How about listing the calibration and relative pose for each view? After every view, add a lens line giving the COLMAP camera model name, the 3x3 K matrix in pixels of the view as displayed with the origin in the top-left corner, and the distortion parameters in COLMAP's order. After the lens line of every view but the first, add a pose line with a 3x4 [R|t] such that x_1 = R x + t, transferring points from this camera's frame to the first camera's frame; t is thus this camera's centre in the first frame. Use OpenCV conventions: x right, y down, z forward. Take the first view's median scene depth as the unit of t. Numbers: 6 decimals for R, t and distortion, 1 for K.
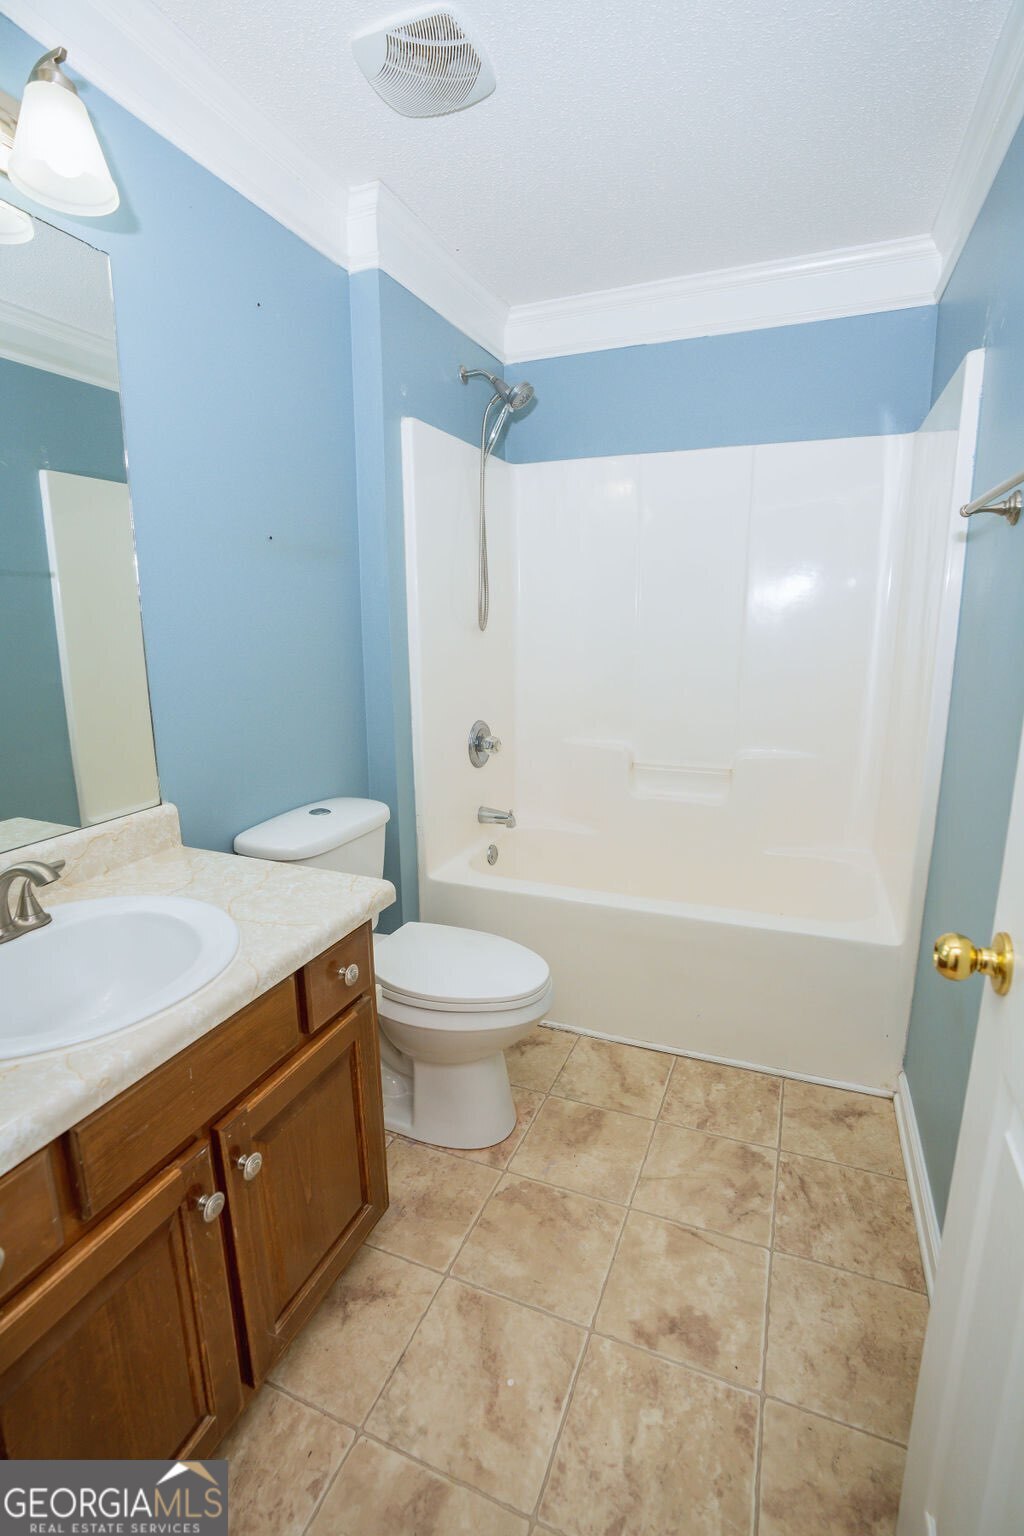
lens RADIAL K [[686.3, 0, 512.3], [0, 686.3, 764.8], [0, 0, 1]] dist [-0.006858, 0.003490]
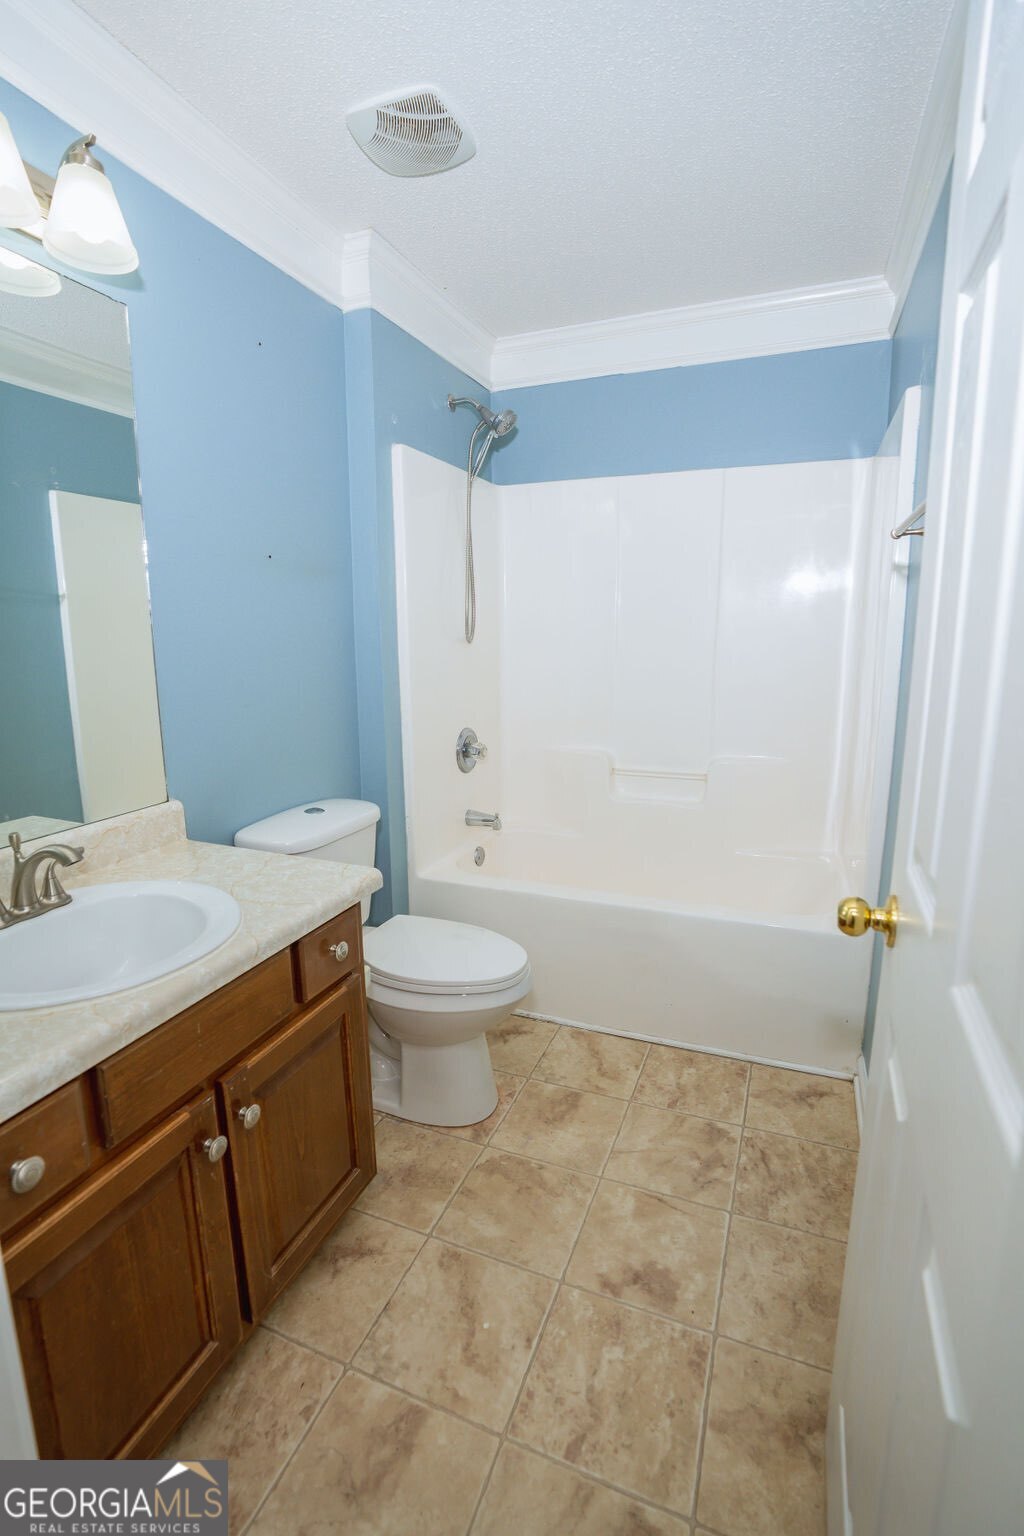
lens RADIAL K [[719.3, 0, 519.7], [0, 719.3, 772.5], [0, 0, 1]] dist [-0.004952, 0.000317]
pose [[0.999997, -0.001163, 0.002297, 0.049864], [0.001205, 0.999829, -0.018477, 0.039817], [-0.002275, 0.018479, 0.999827, -0.164264]]
